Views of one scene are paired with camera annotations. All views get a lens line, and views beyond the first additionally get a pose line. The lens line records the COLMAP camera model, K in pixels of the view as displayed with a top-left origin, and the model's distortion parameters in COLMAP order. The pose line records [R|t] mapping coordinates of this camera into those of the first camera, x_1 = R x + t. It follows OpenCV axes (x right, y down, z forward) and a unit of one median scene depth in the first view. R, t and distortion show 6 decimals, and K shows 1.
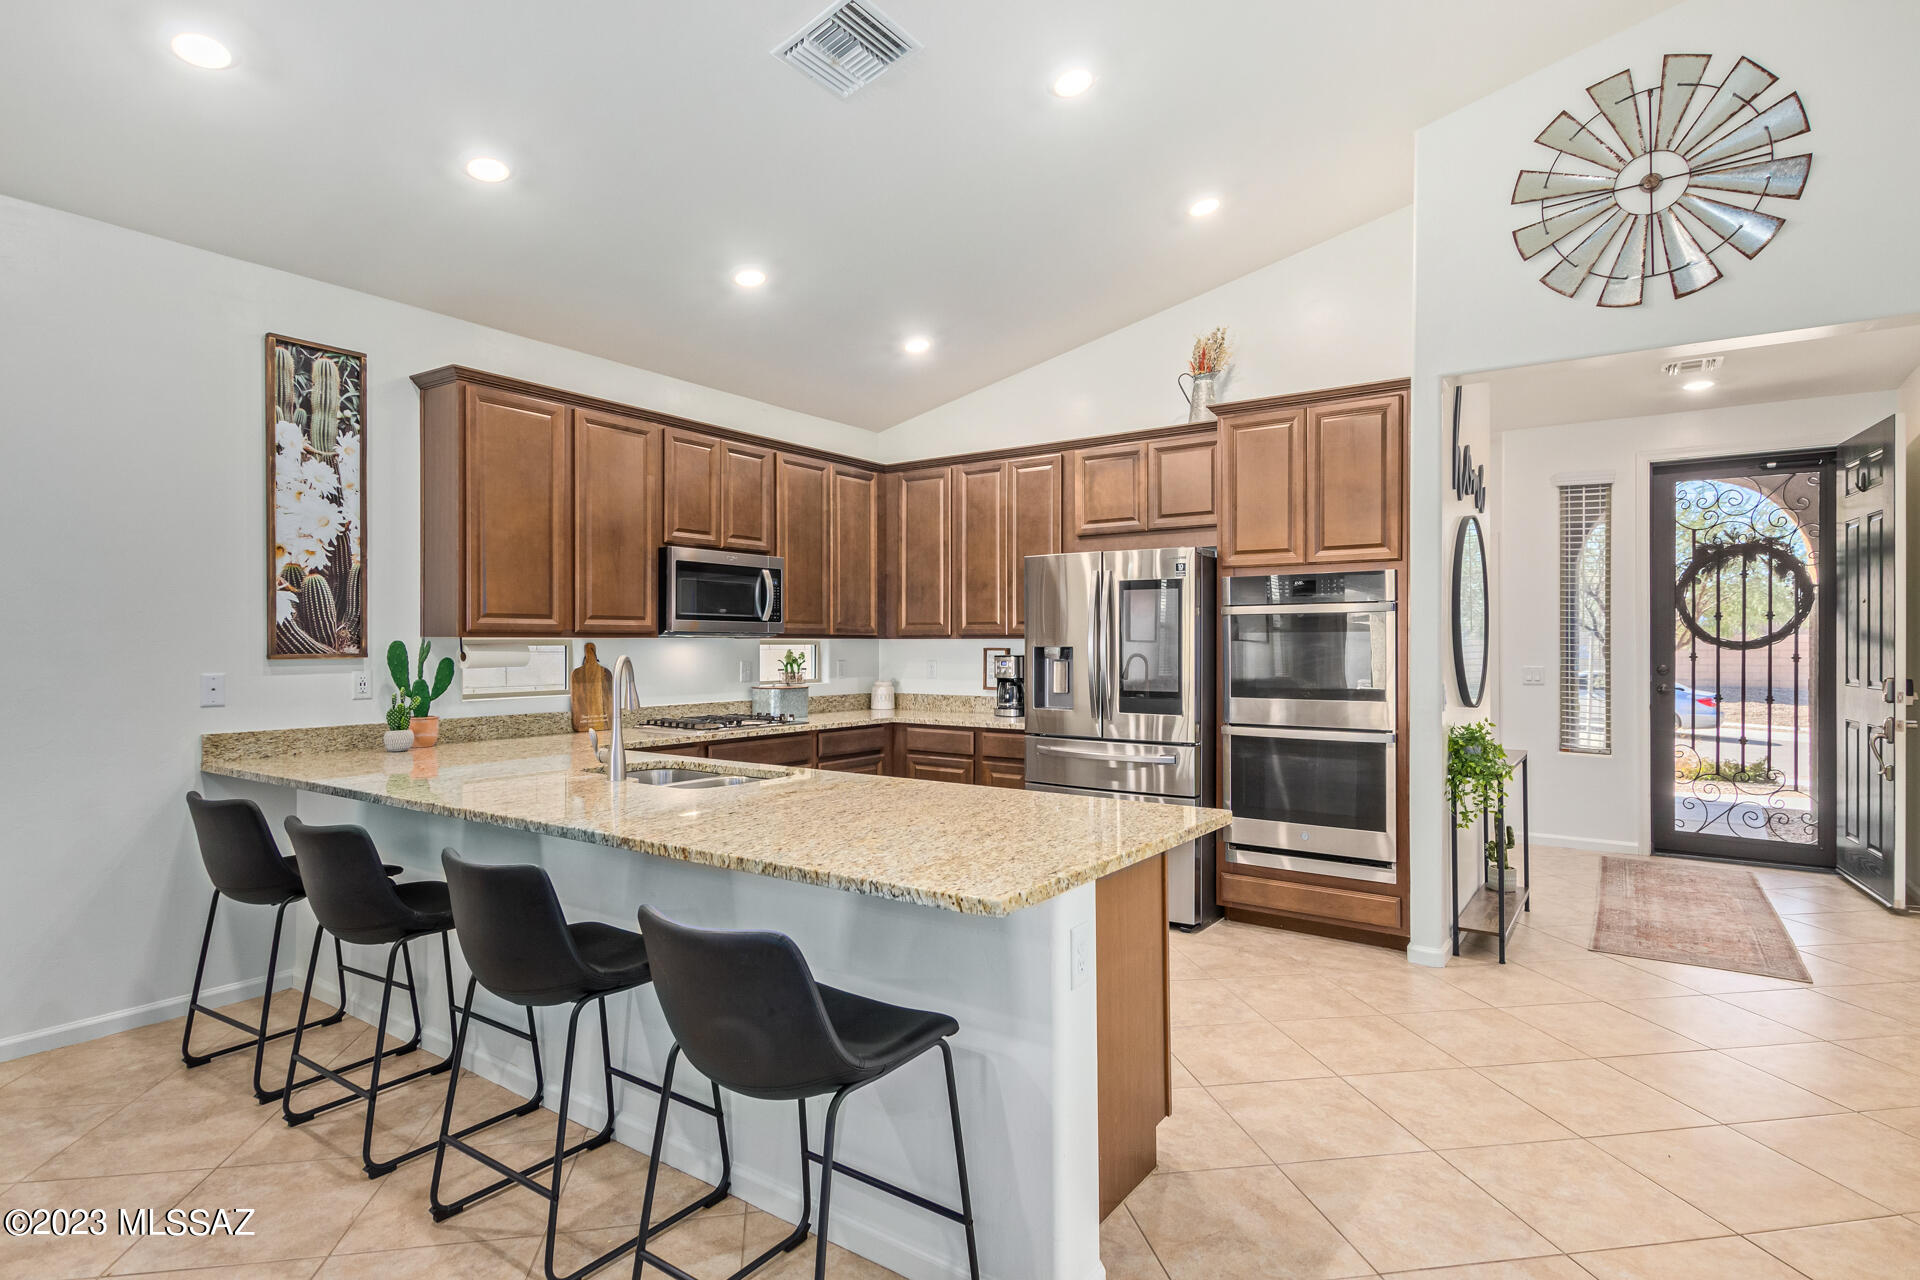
lens RADIAL K [[979.8, 0, 950.1], [0, 979.8, 643.8], [0, 0, 1]] dist [0.011506, -0.000308]
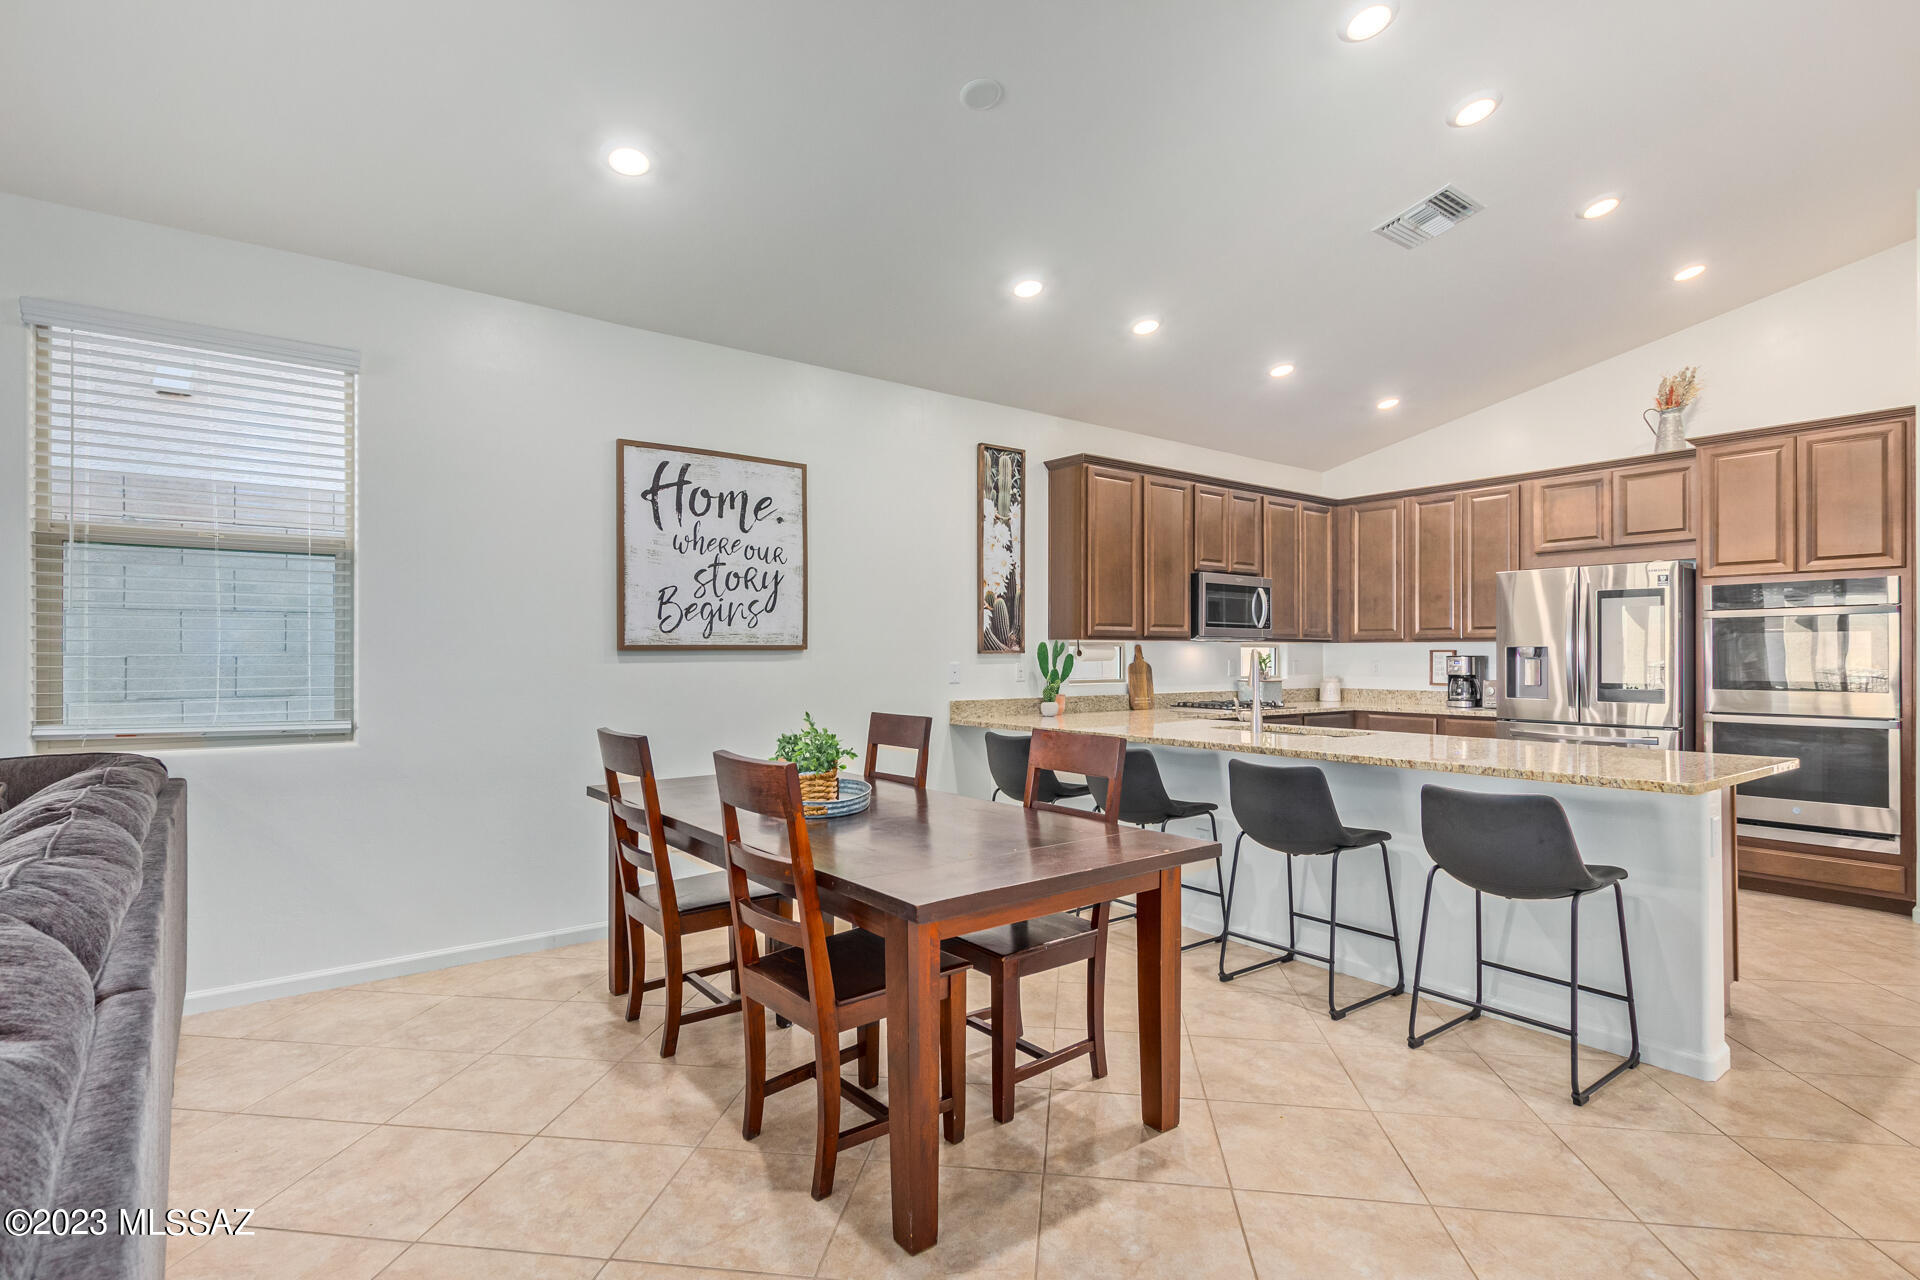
lens RADIAL K [[921.8, 0, 941.1], [0, 921.8, 653.4], [0, 0, 1]] dist [0.002432, -0.001499]
pose [[0.951373, -0.000860, -0.308040, -0.226442], [-0.000045, 0.999996, -0.002931, 0.014452], [0.308041, 0.002802, 0.951369, -0.294220]]
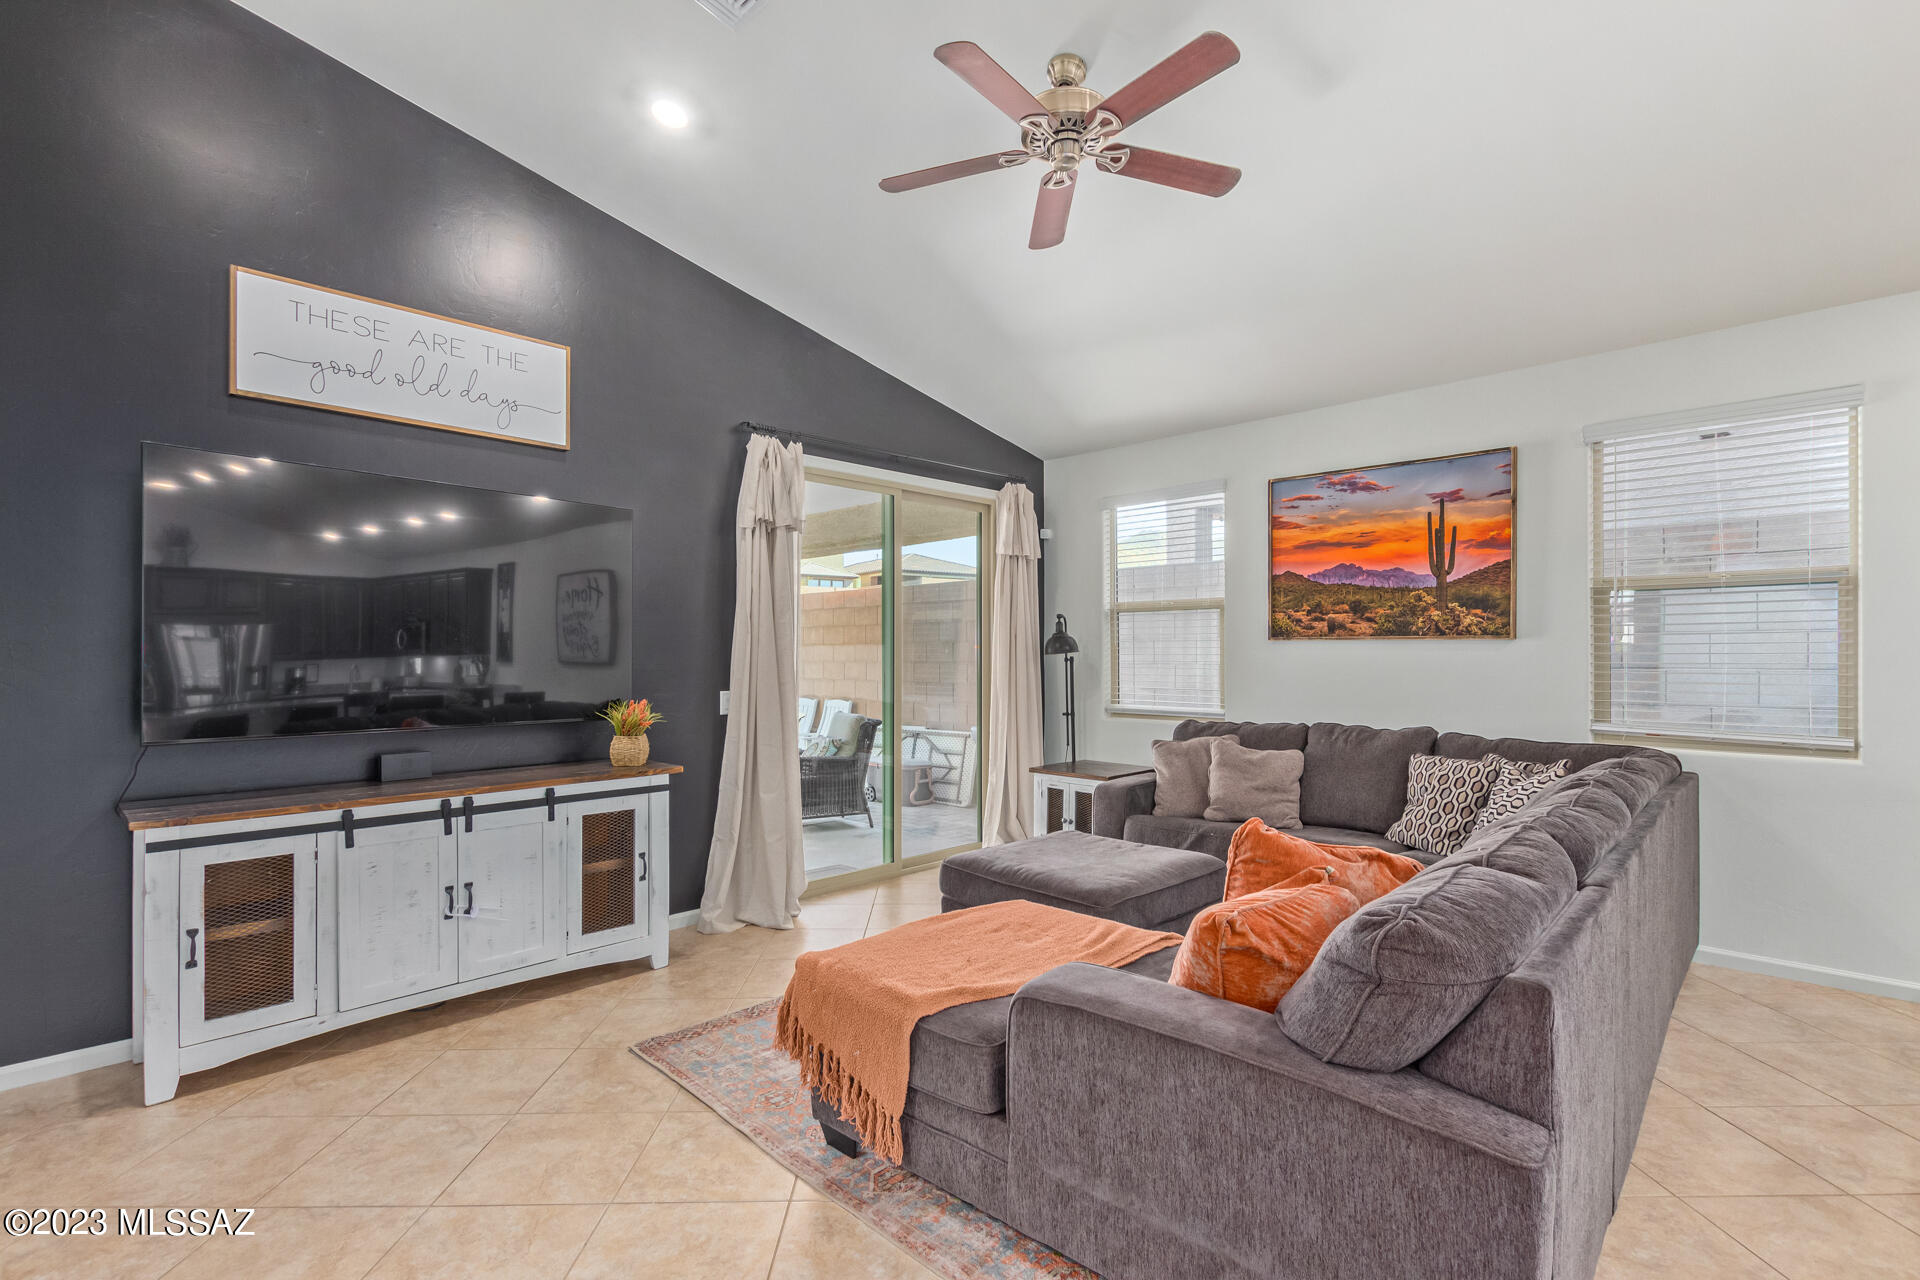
lens RADIAL K [[898.0, 0, 963.7], [0, 898.0, 652.8], [0, 0, 1]] dist [0.002226, -0.000223]
pose [[-0.157955, -0.000965, -0.987446, -0.051724], [0.001112, 0.999999, -0.001155, -0.004934], [0.987446, -0.001280, -0.157954, -0.351931]]
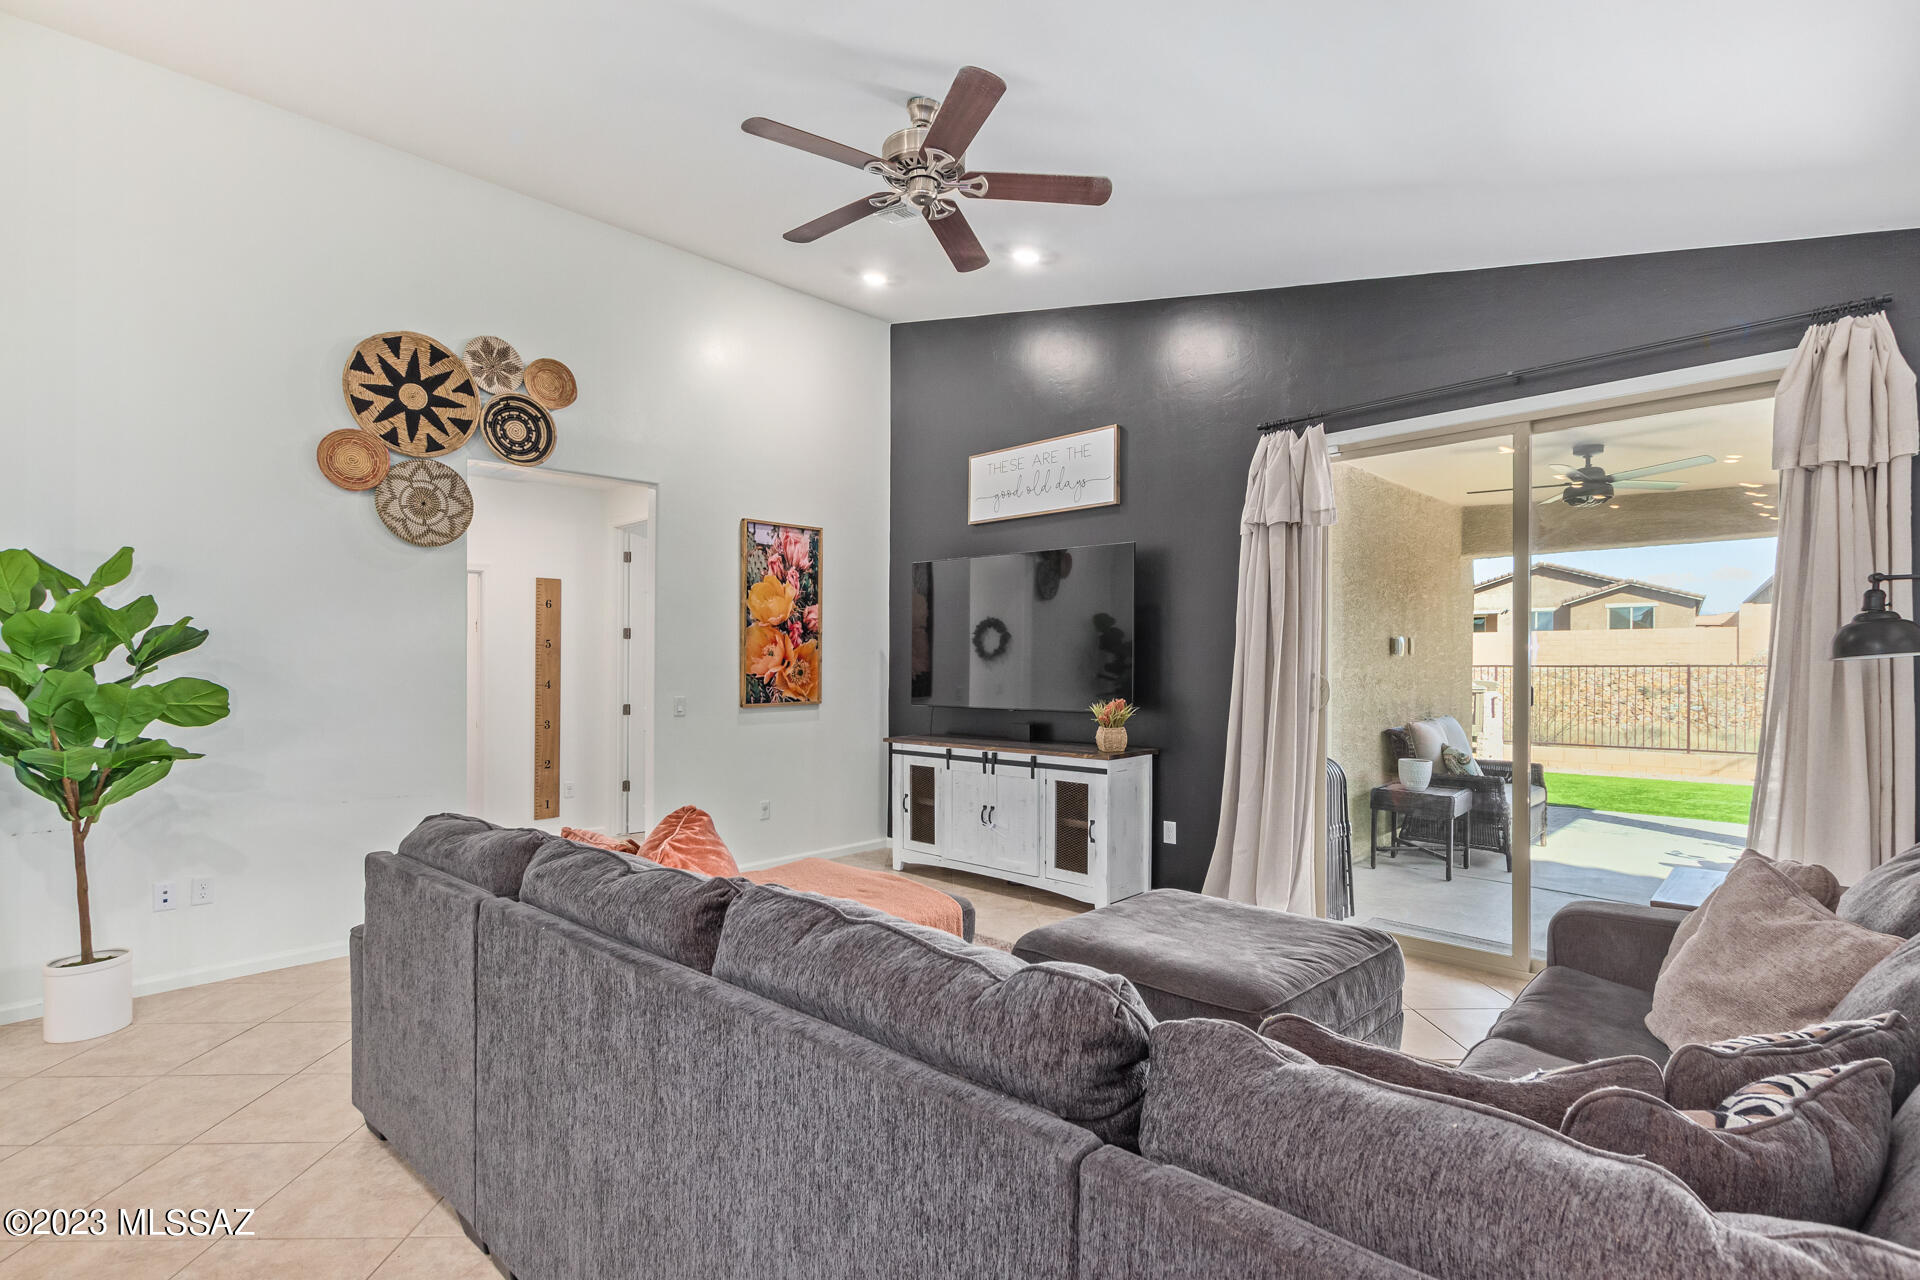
lens RADIAL K [[898.0, 0, 963.7], [0, 898.0, 652.8], [0, 0, 1]] dist [0.002226, -0.000223]
pose [[-0.988304, 0.004143, 0.152438, -0.784222], [0.001978, 0.999895, -0.014356, -0.000859], [-0.152481, -0.013886, -0.988209, 0.233590]]
